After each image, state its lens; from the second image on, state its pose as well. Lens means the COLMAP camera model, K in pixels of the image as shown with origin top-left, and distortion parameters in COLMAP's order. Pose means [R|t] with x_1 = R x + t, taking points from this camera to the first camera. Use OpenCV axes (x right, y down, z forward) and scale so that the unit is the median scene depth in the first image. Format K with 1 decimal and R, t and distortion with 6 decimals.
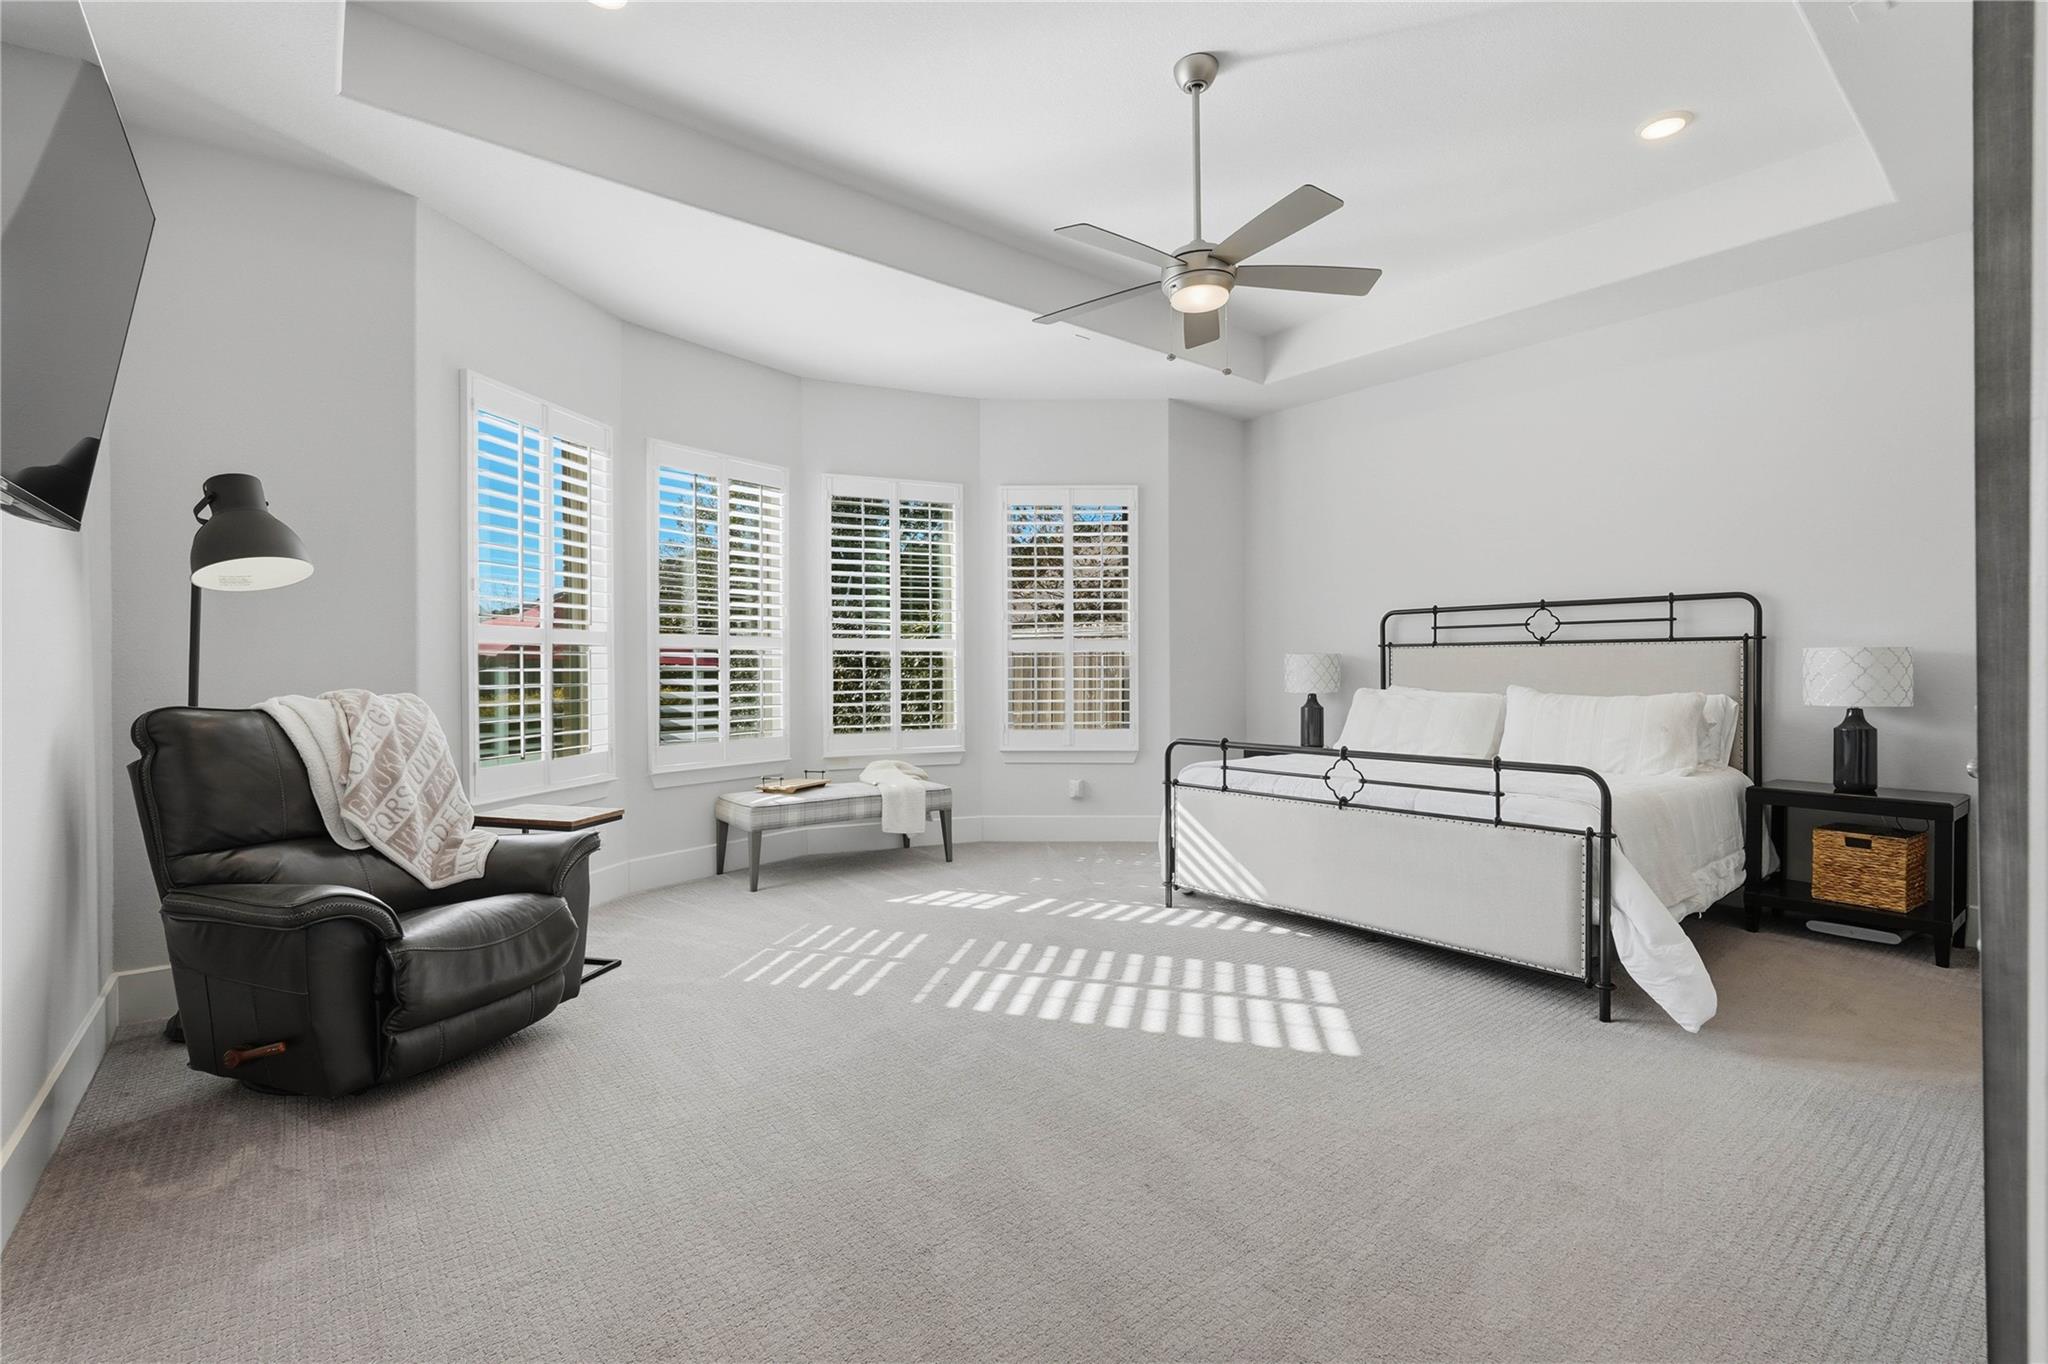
lens RADIAL K [[937.1, 0, 1024.0], [0, 937.1, 682.0], [0, 0, 1]] dist [-0.000347, 0.000051]
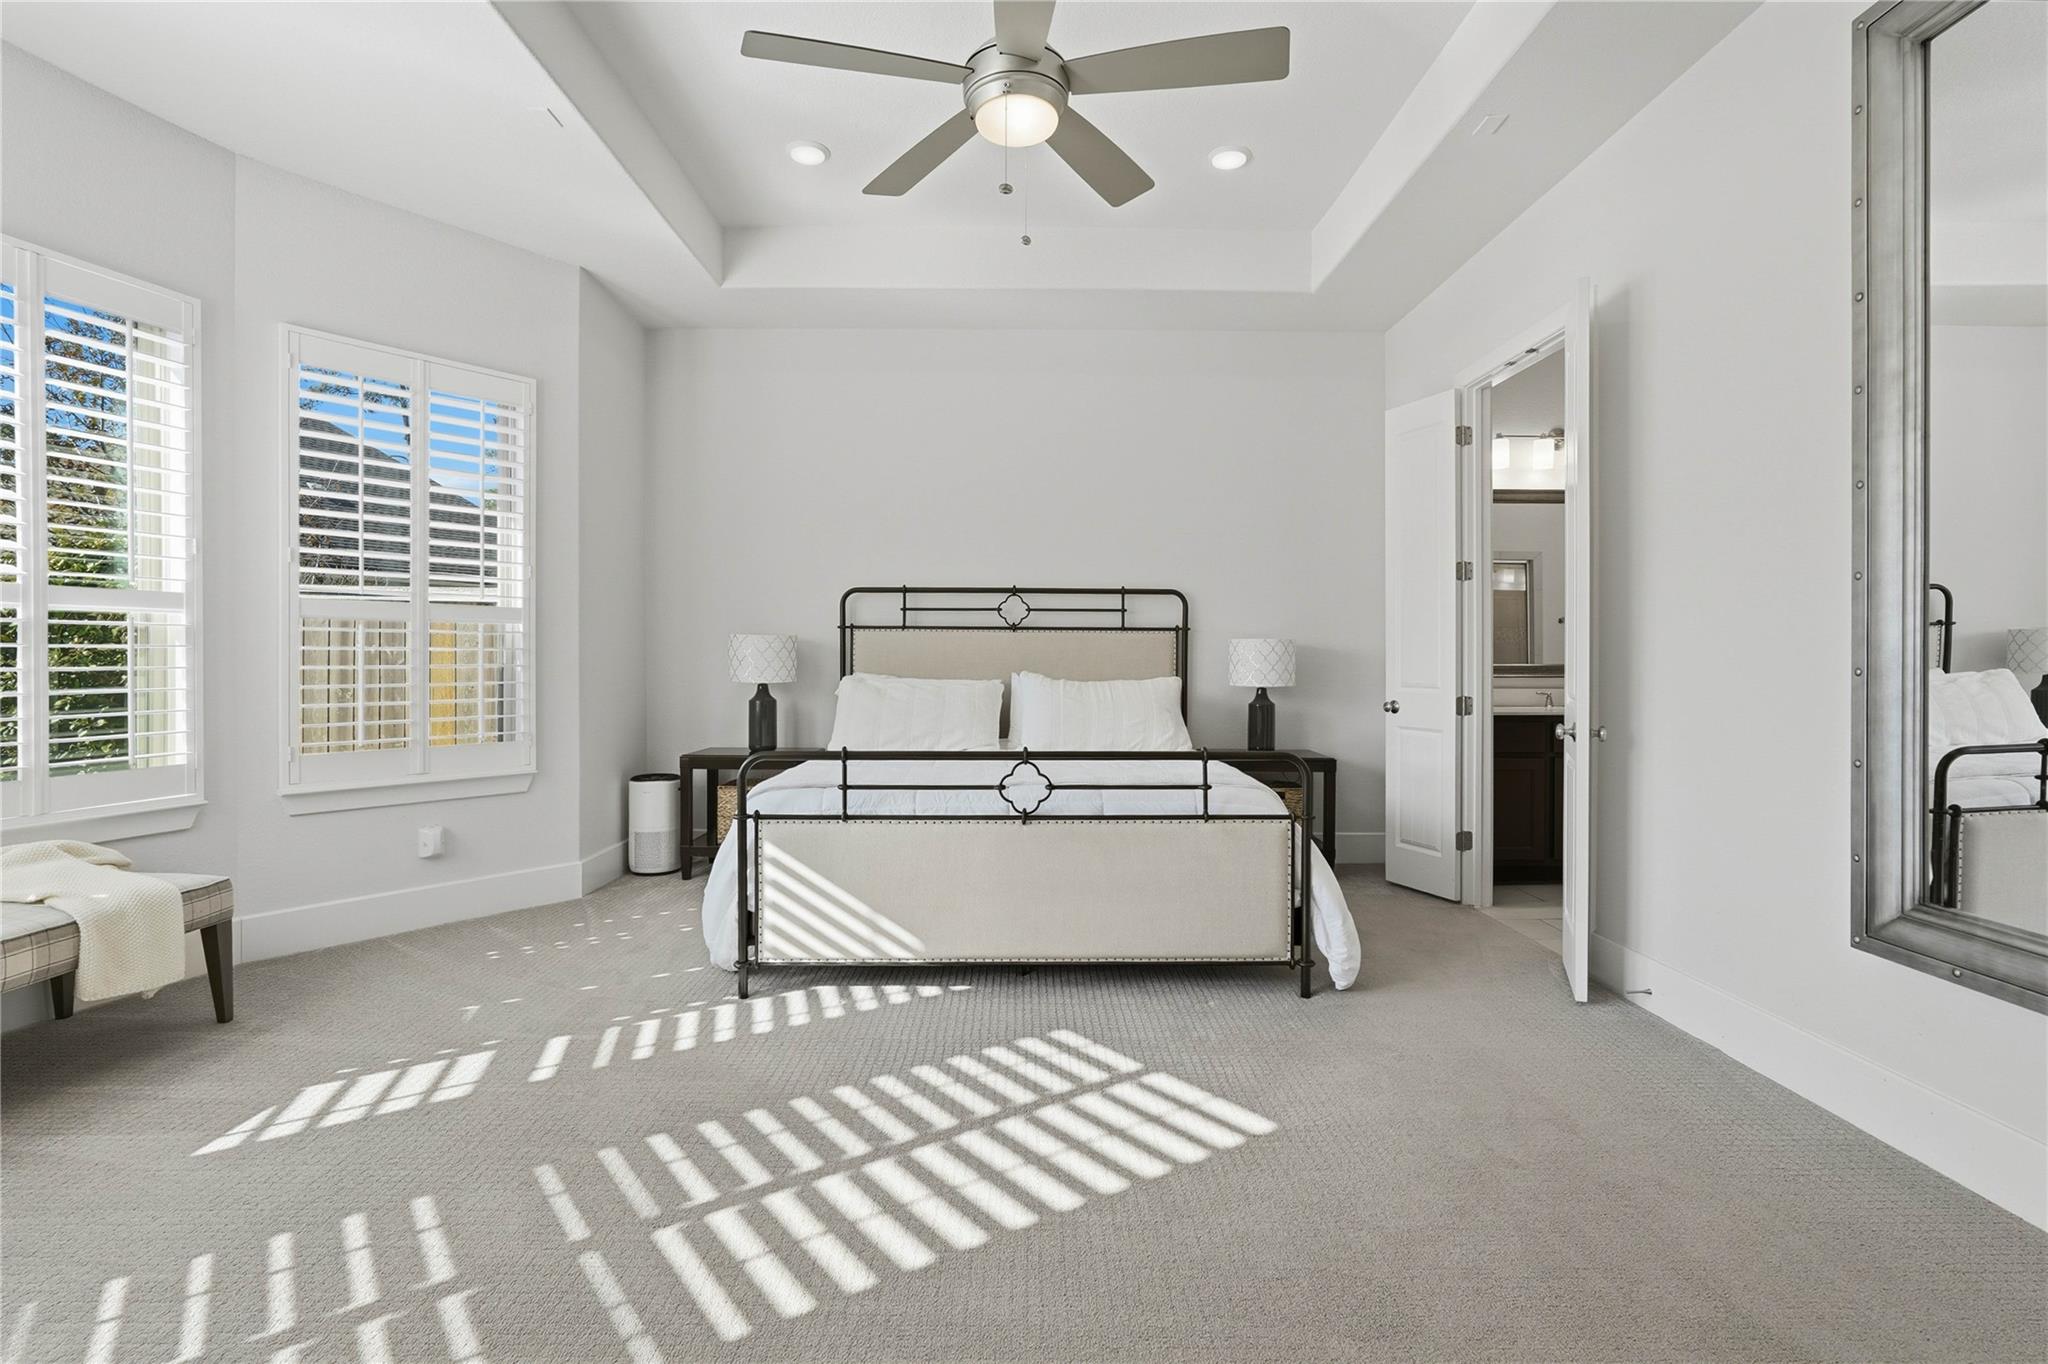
lens RADIAL K [[947.8, 0, 992.3], [0, 947.8, 665.4], [0, 0, 1]] dist [-0.018114, 0.016830]
pose [[0.621952, -0.002581, 0.783051, -0.277148], [0.005397, 0.999985, -0.000991, -0.002049], [-0.783037, 0.004843, 0.621957, 0.428120]]
